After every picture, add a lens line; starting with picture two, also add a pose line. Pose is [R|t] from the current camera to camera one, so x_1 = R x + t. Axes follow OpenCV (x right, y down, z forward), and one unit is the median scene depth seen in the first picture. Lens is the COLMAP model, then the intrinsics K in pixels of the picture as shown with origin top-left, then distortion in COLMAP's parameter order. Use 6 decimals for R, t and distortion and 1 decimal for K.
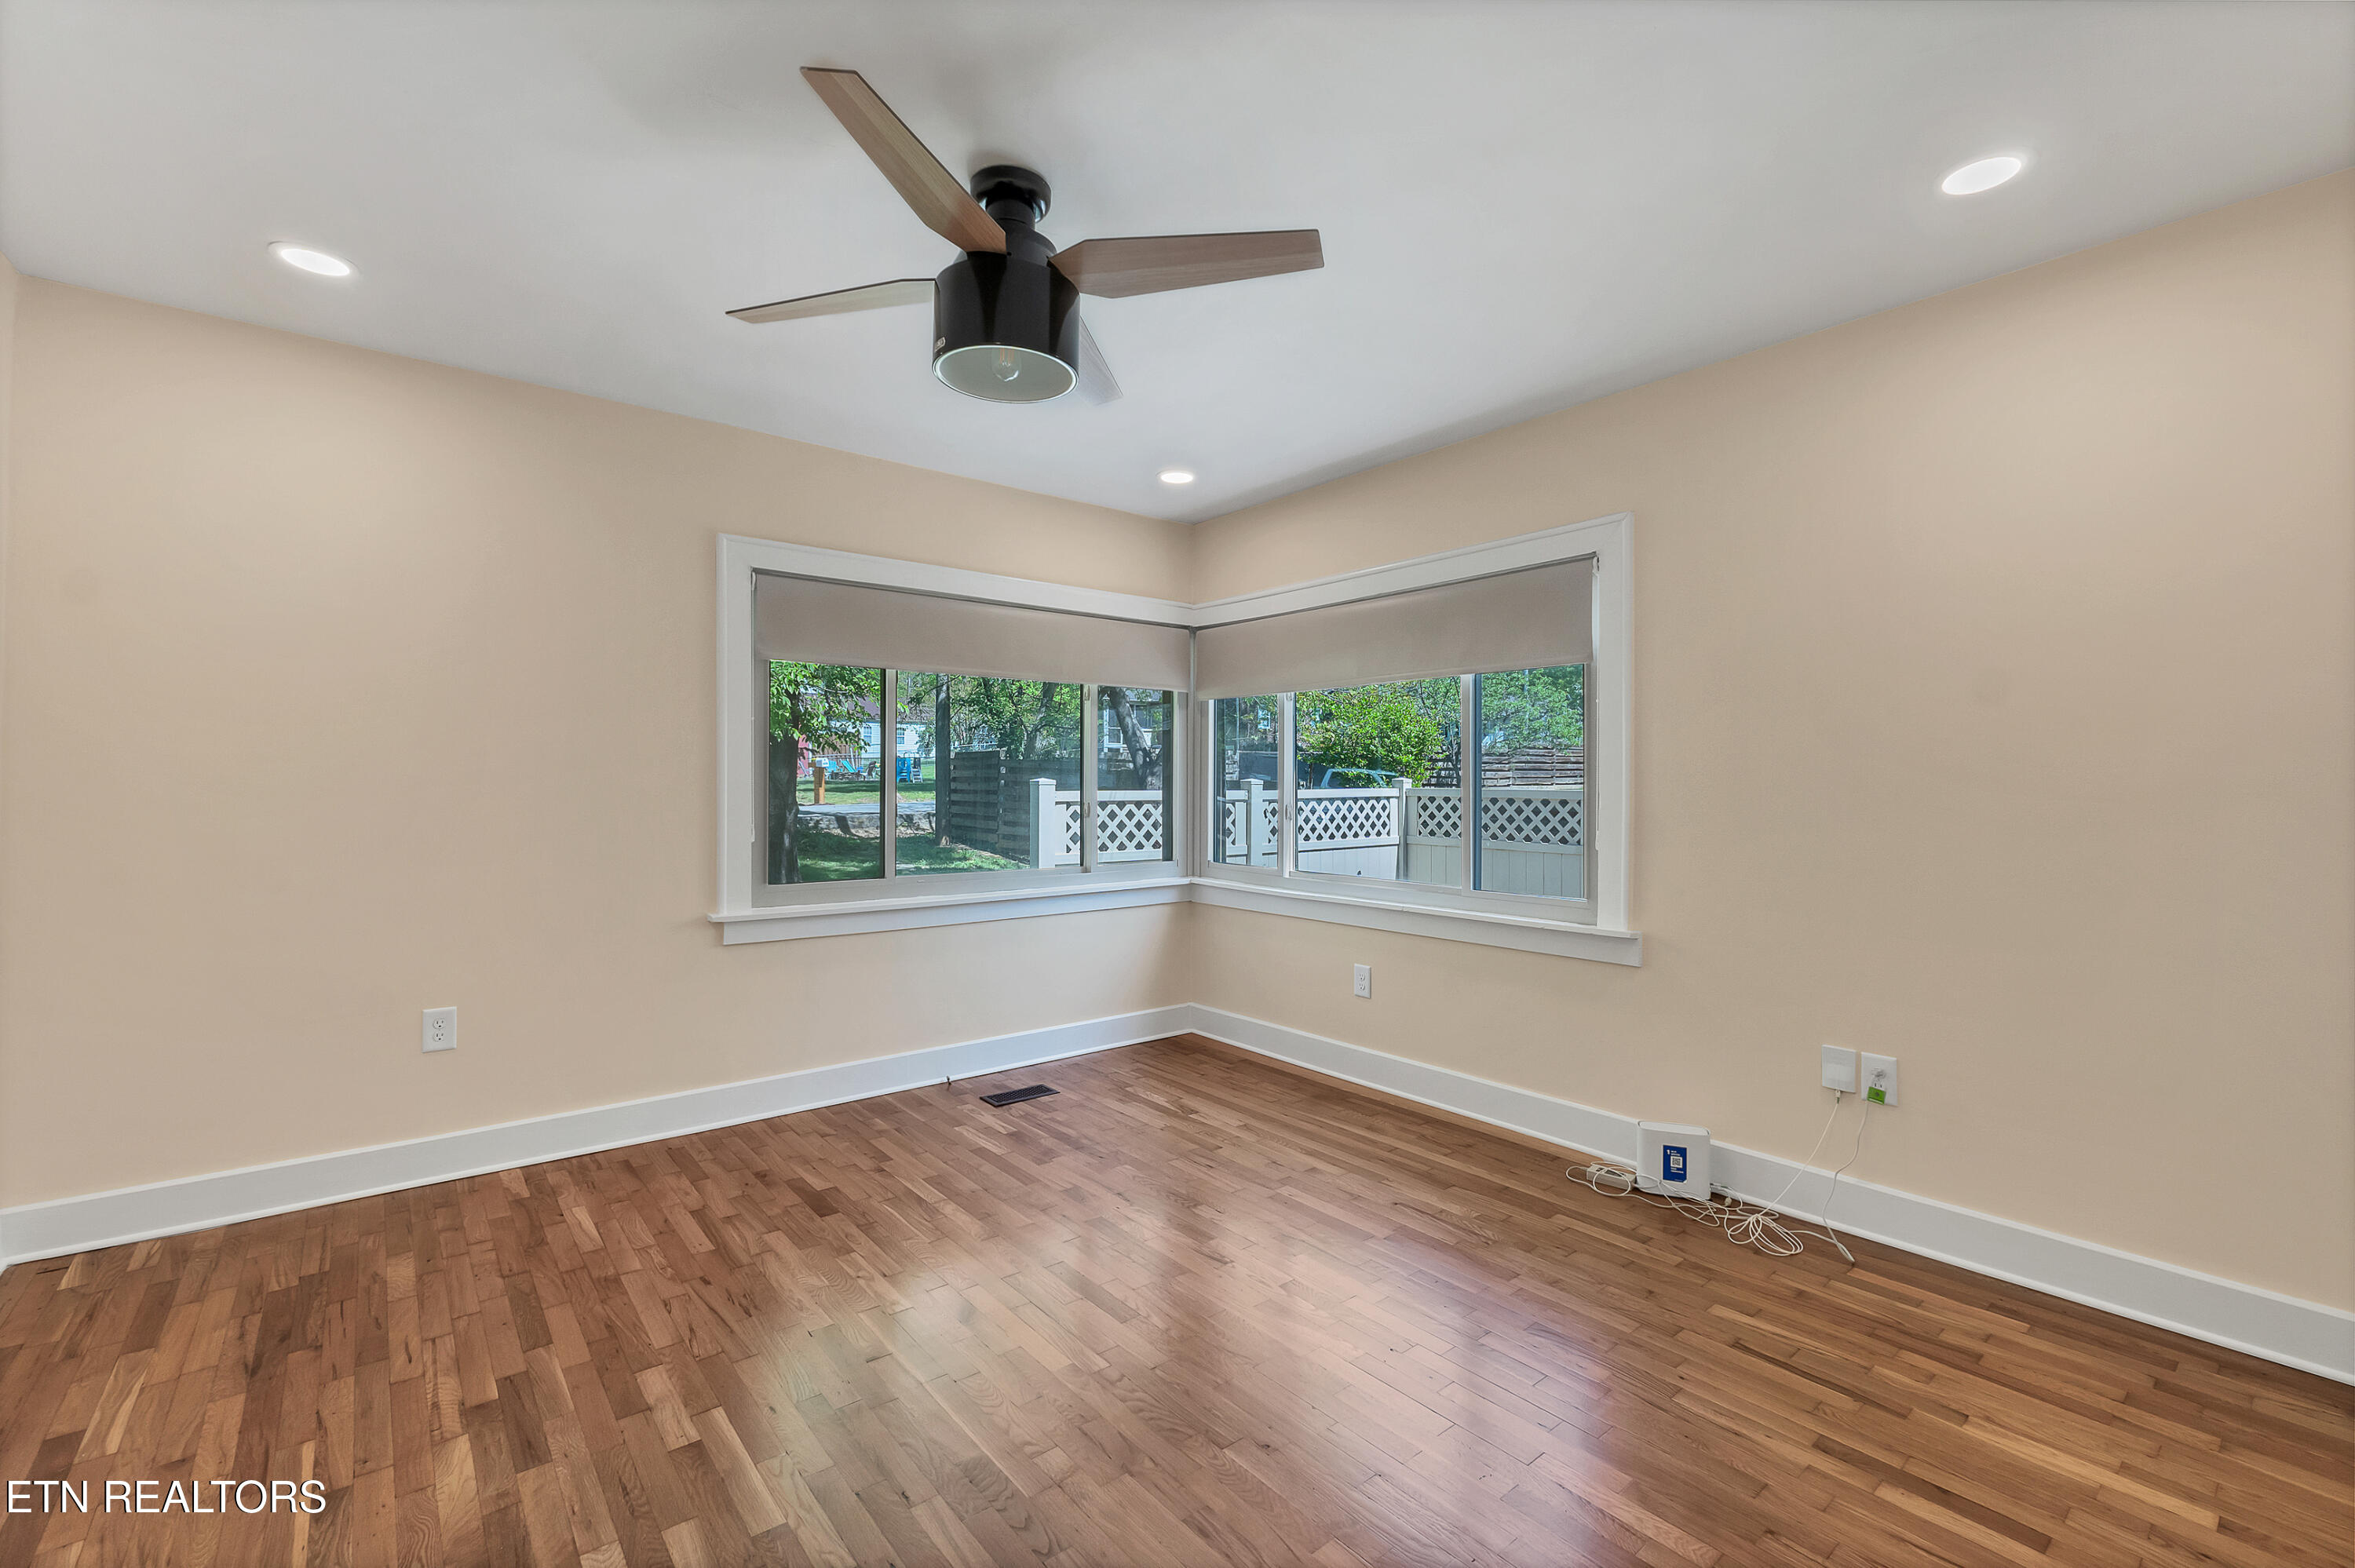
lens RADIAL K [[996.2, 0, 1176.5], [0, 996.2, 782.6], [0, 0, 1]] dist [-0.005318, -0.000338]
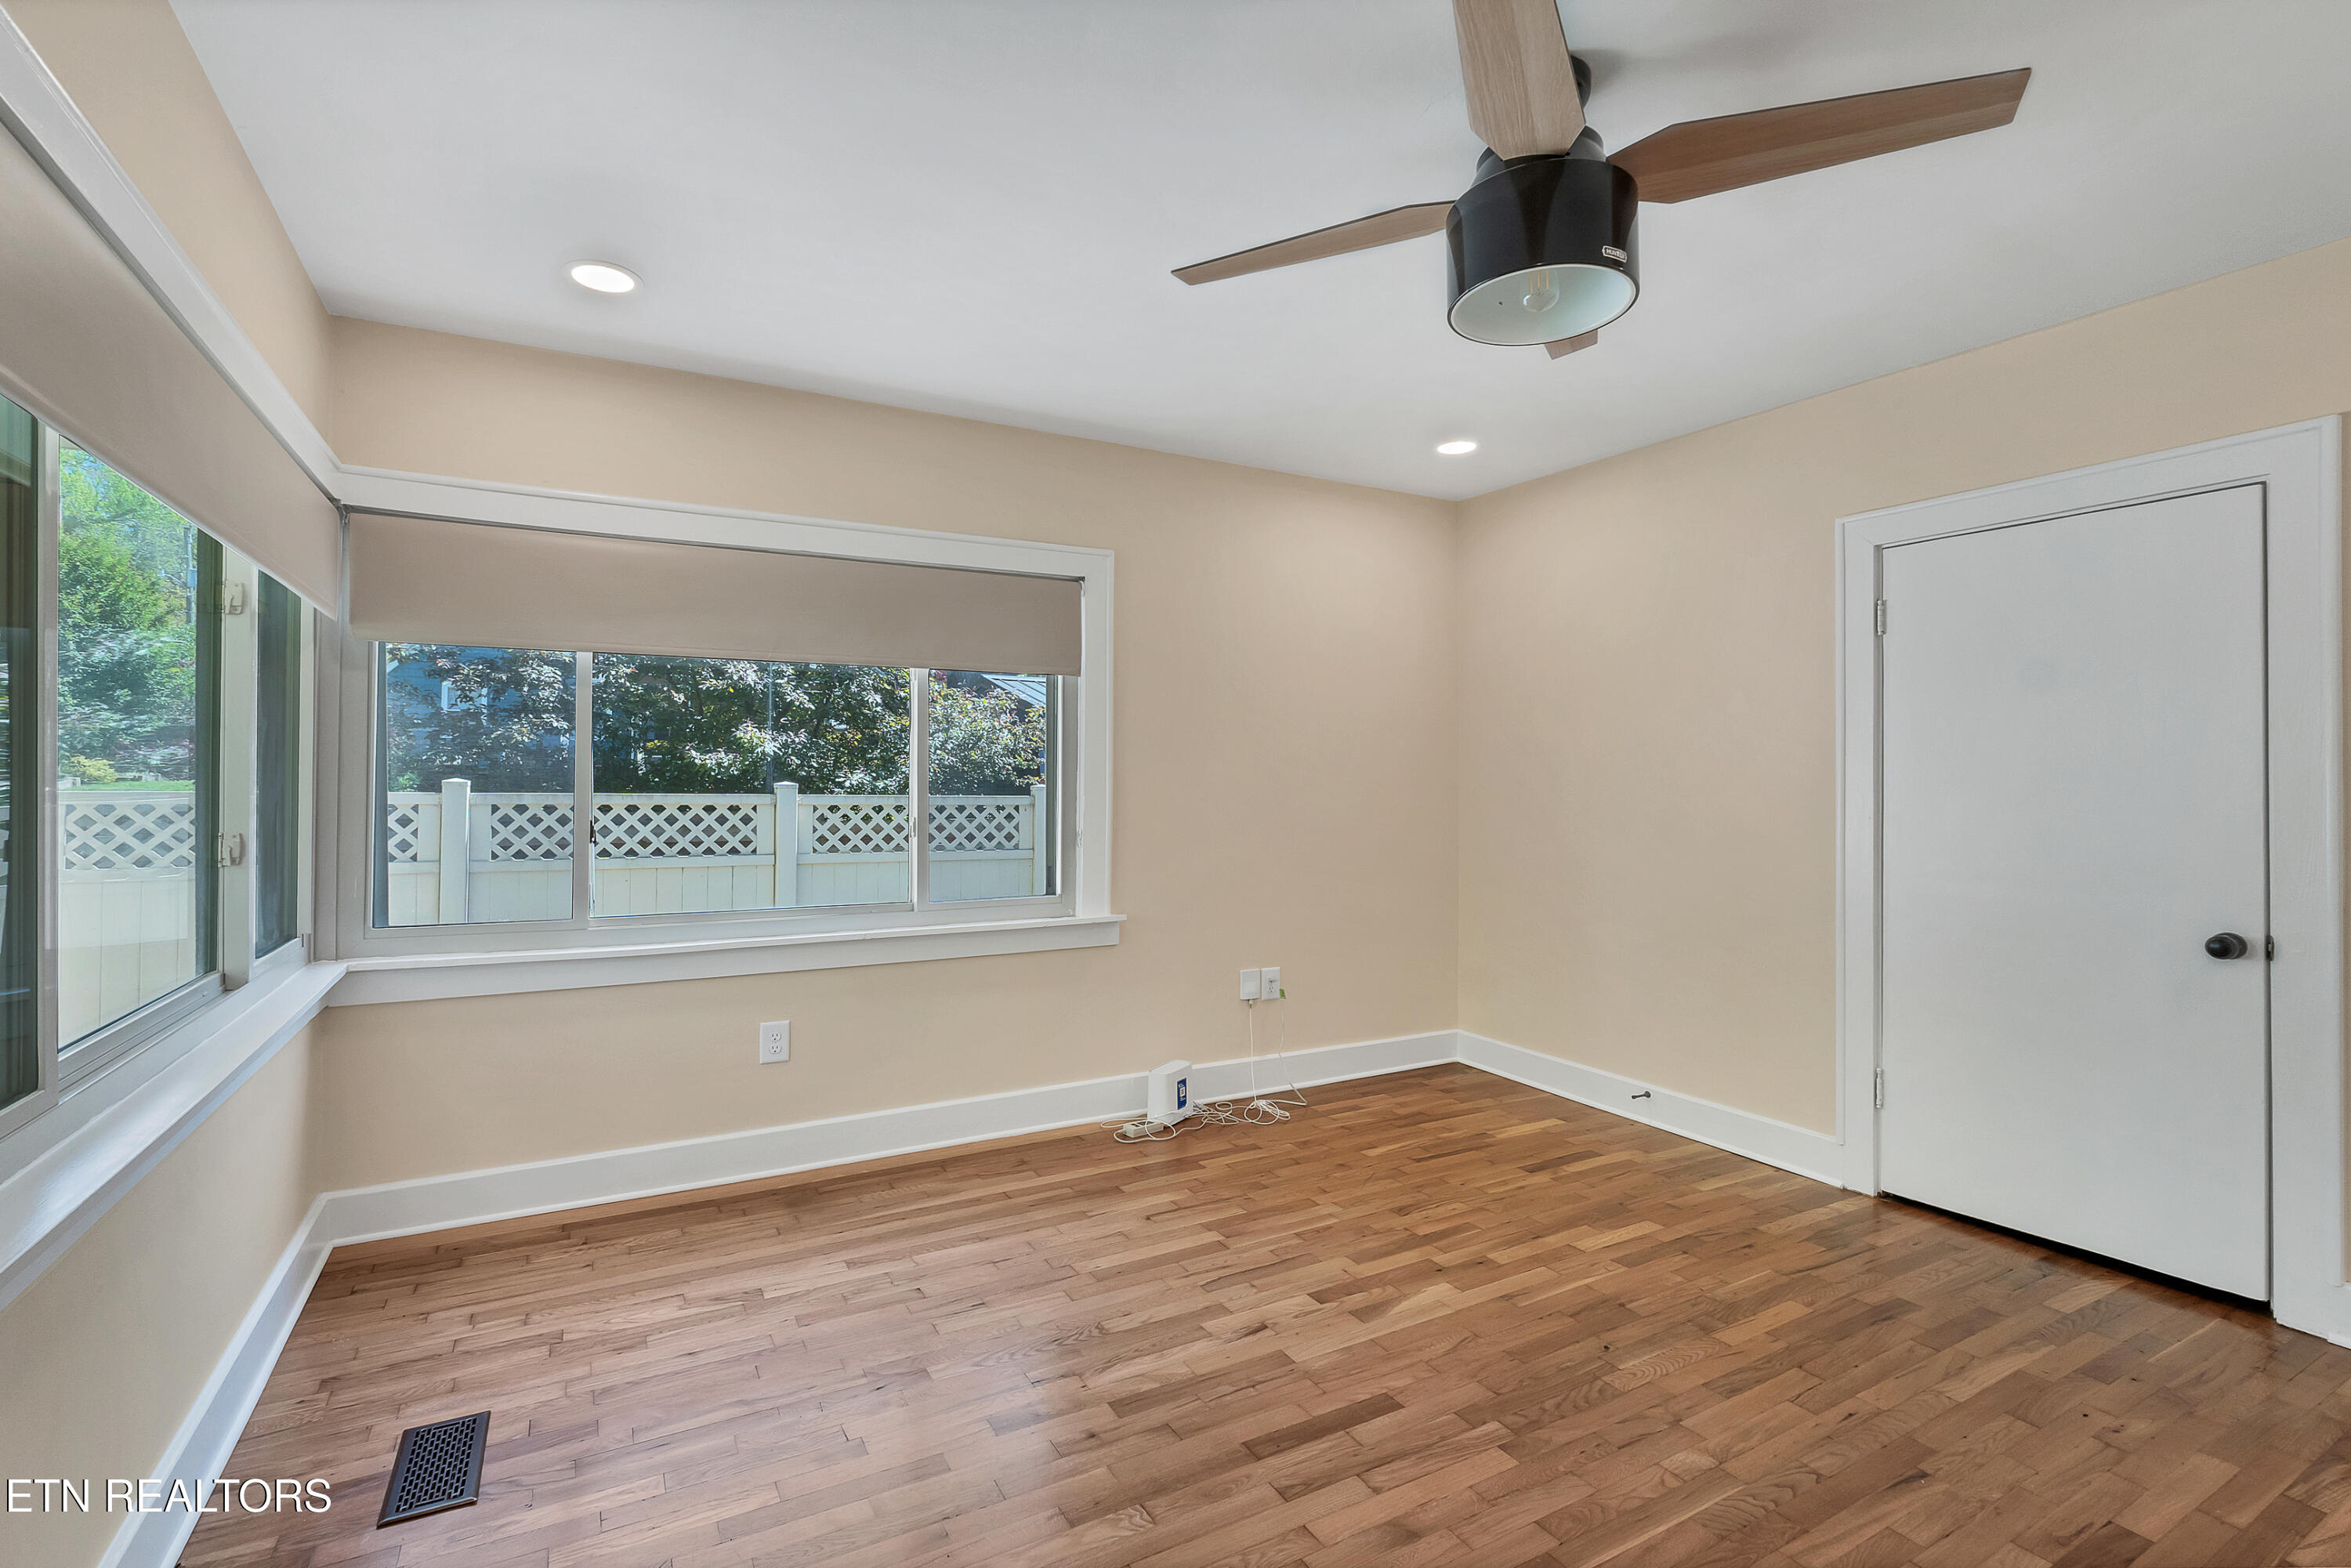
lens RADIAL K [[1017.3, 0, 1112.3], [0, 1017.3, 781.4], [0, 0, 1]] dist [-0.009451, -0.000152]
pose [[0.213373, -0.000495, 0.976971, -0.632301], [-0.000854, 0.999999, 0.000693, -0.005207], [-0.976970, -0.000982, 0.213372, 0.684797]]
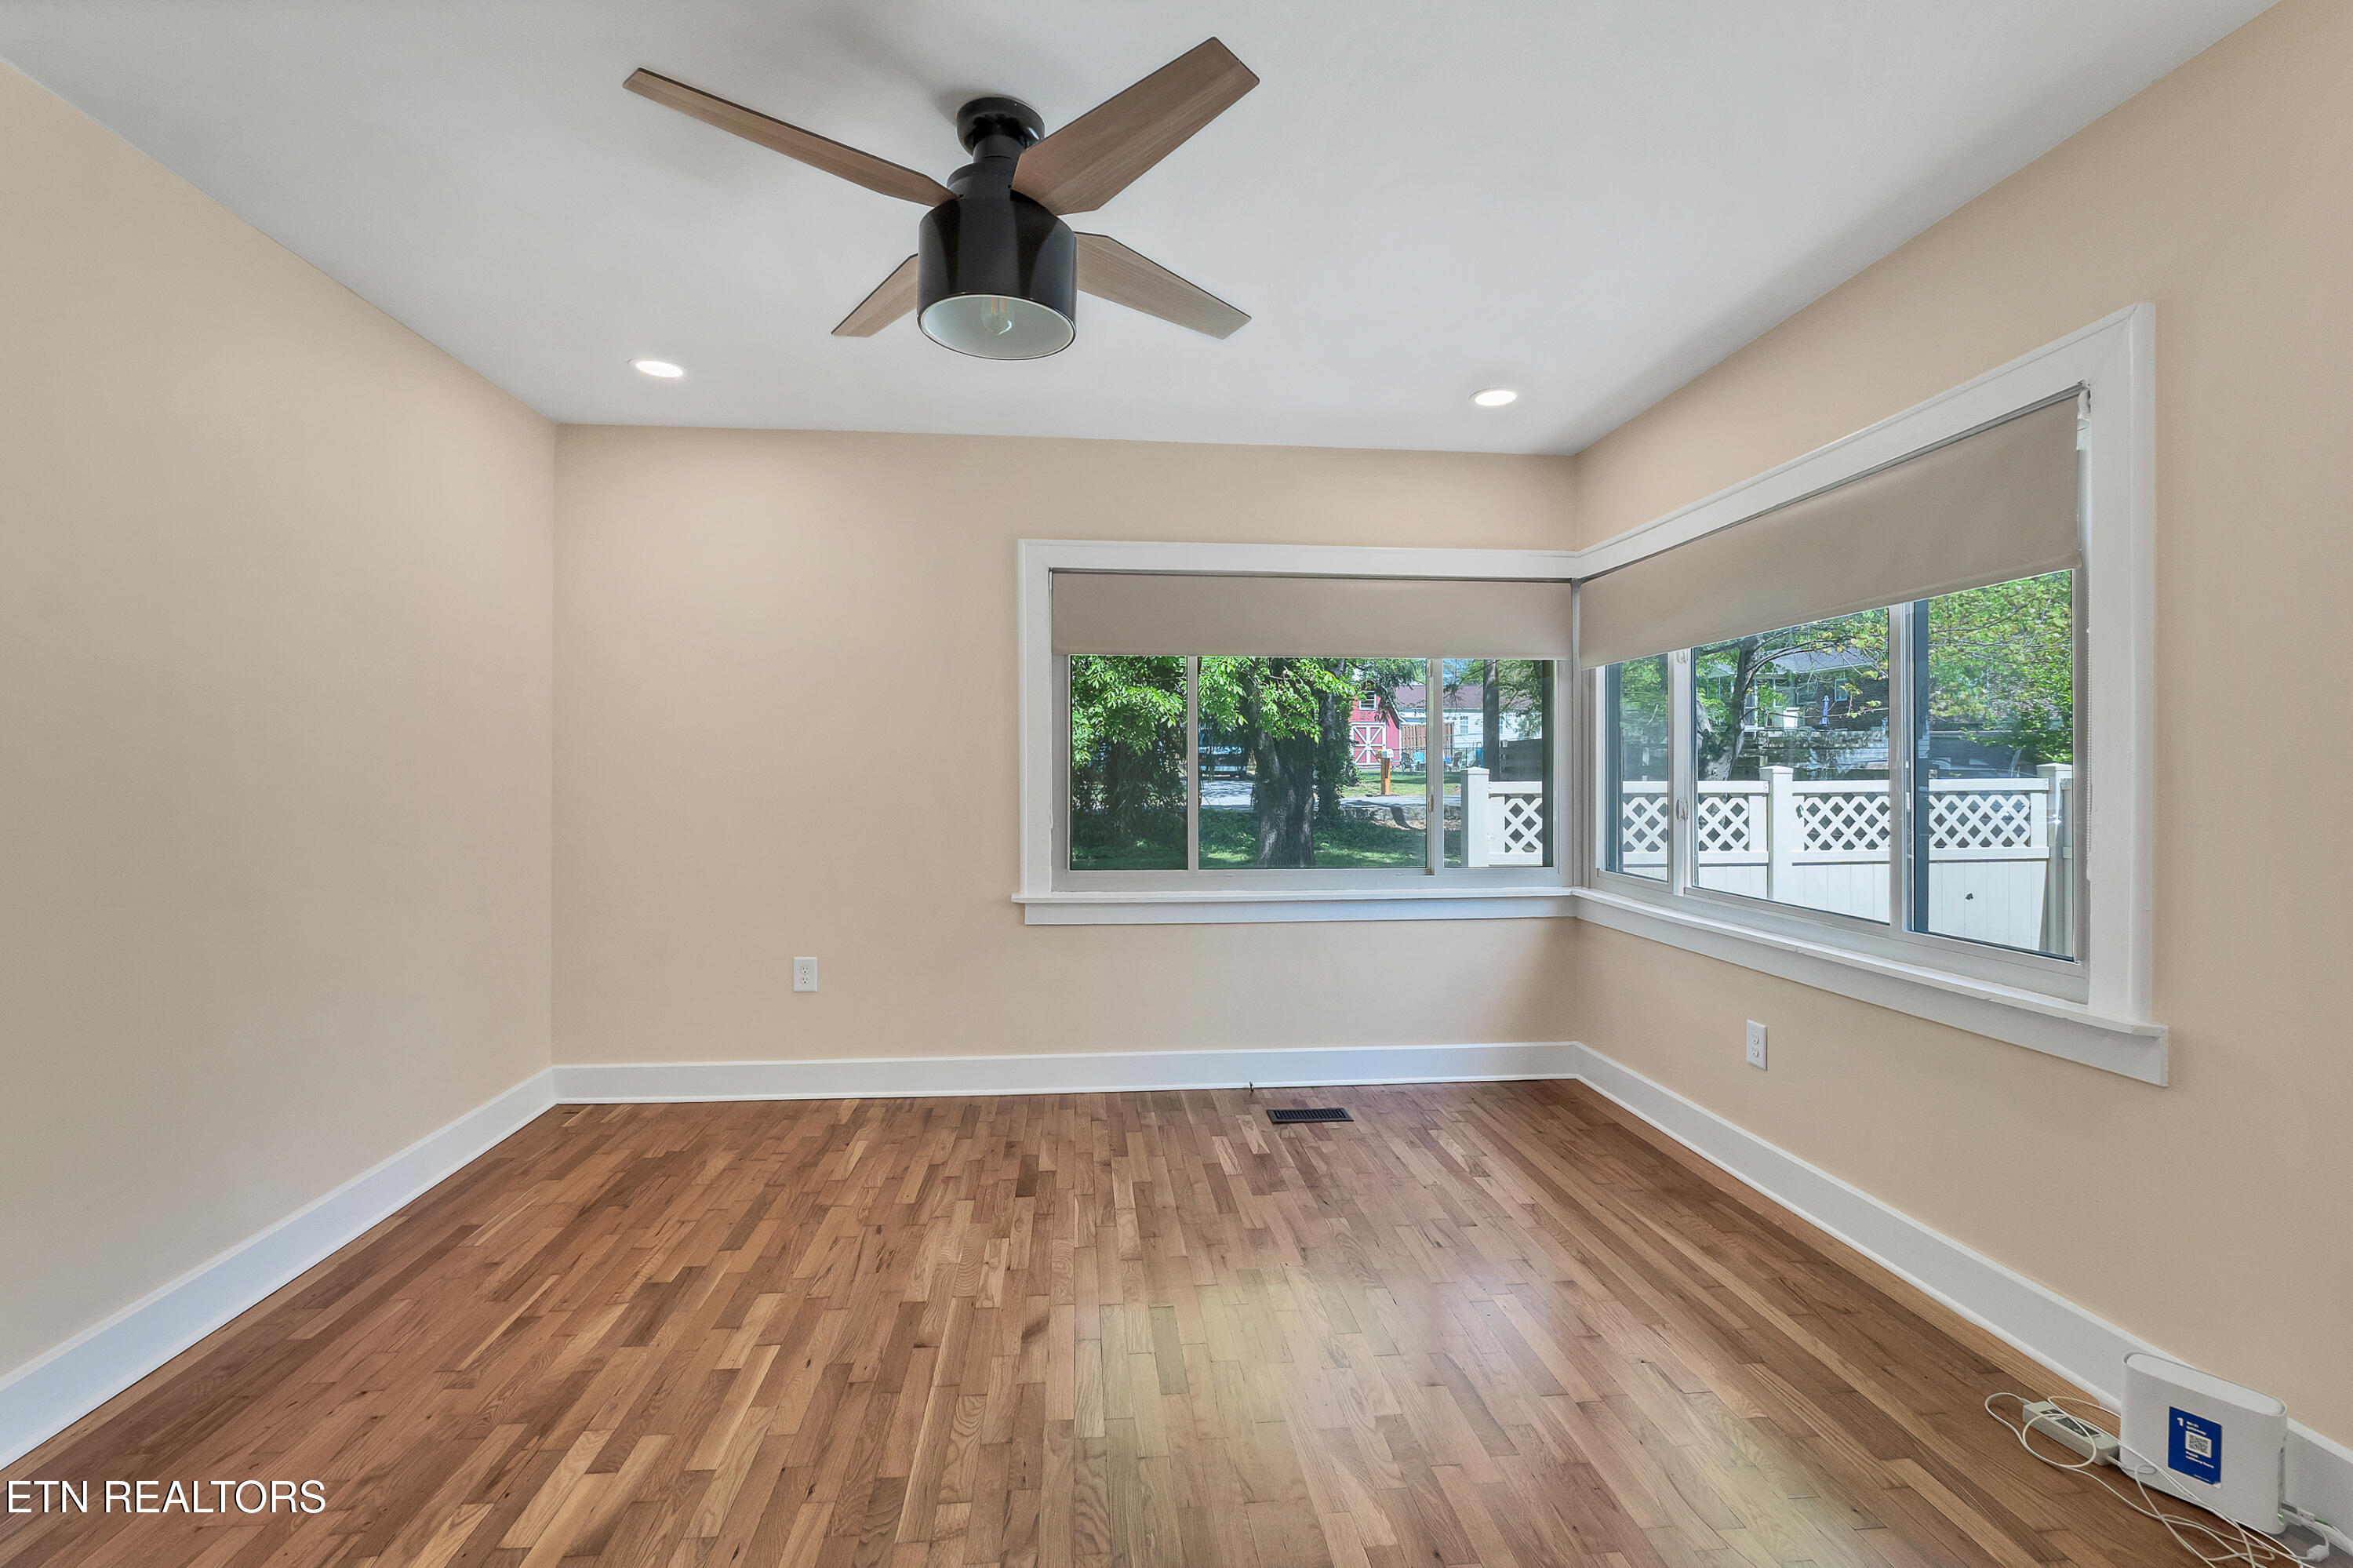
lens RADIAL K [[1022.2, 0, 1147.6], [0, 1022.2, 782.0], [0, 0, 1]] dist [-0.007225, 0.000050]
pose [[0.829825, 0.001330, -0.558022, 0.276776], [0.003206, 0.999969, 0.007151, 0.002632], [0.558014, -0.007723, 0.829795, 0.168730]]
